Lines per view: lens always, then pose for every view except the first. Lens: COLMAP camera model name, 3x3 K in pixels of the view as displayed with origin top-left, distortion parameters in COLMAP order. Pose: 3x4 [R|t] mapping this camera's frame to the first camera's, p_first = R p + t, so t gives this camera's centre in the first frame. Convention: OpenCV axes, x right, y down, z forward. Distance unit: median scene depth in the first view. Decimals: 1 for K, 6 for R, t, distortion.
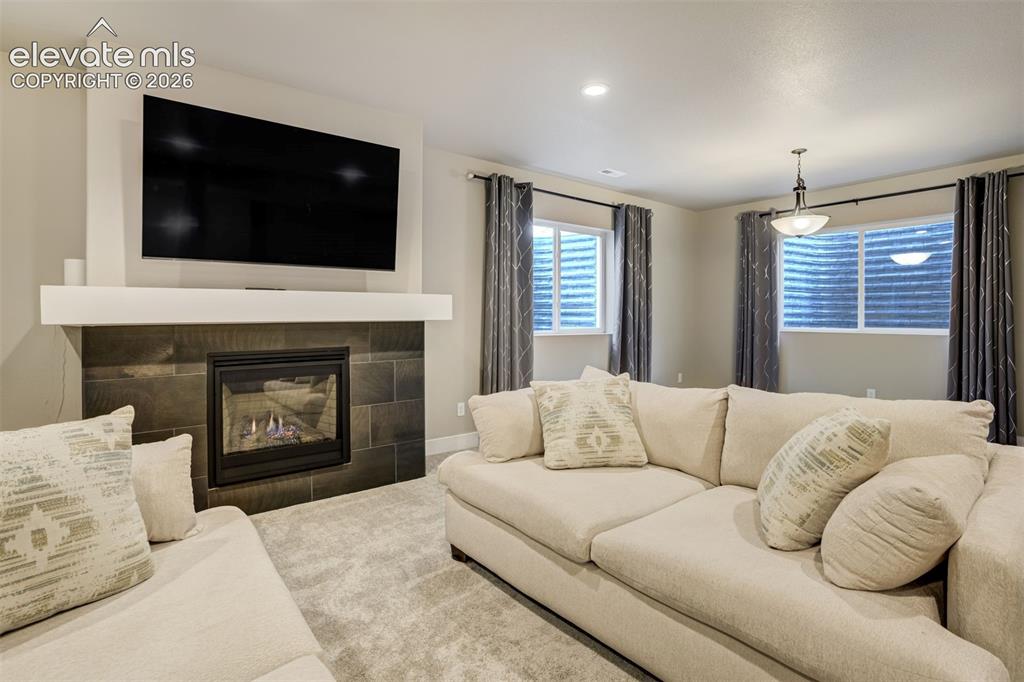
lens RADIAL K [[487.6, 0, 529.8], [0, 487.6, 314.9], [0, 0, 1]] dist [-0.021382, 0.000140]
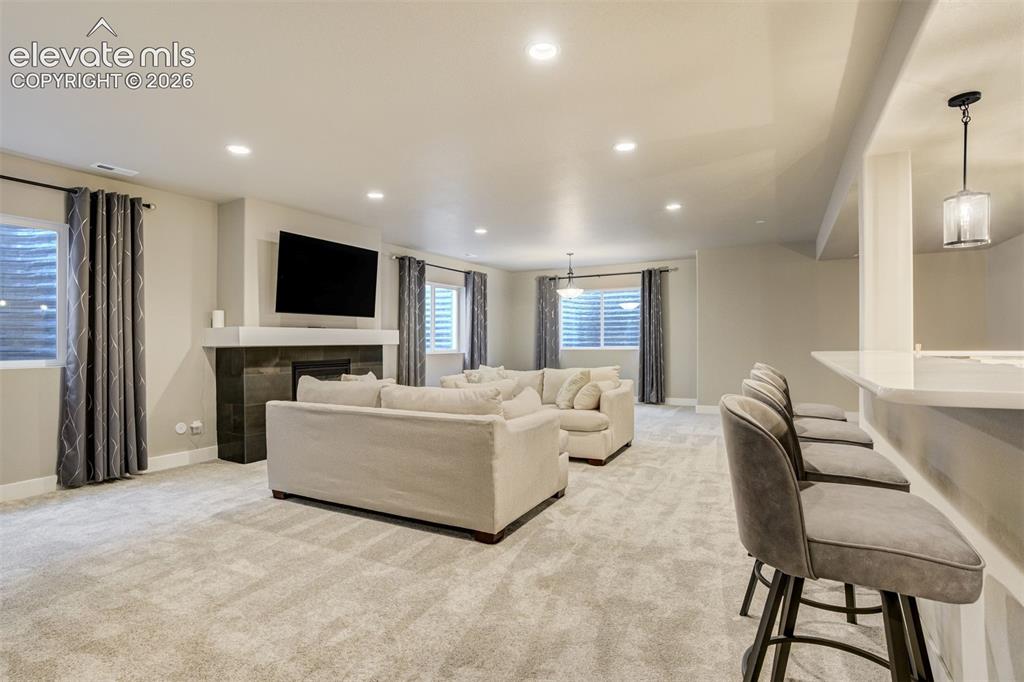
lens RADIAL K [[474.5, 0, 512.0], [0, 474.5, 341.0], [0, 0, 1]] dist [-0.003100, -0.000513]
pose [[0.930005, -0.010149, 0.367406, -0.263082], [0.011338, 0.999935, -0.001078, 0.004516], [-0.367371, 0.005168, 0.930060, -0.500796]]
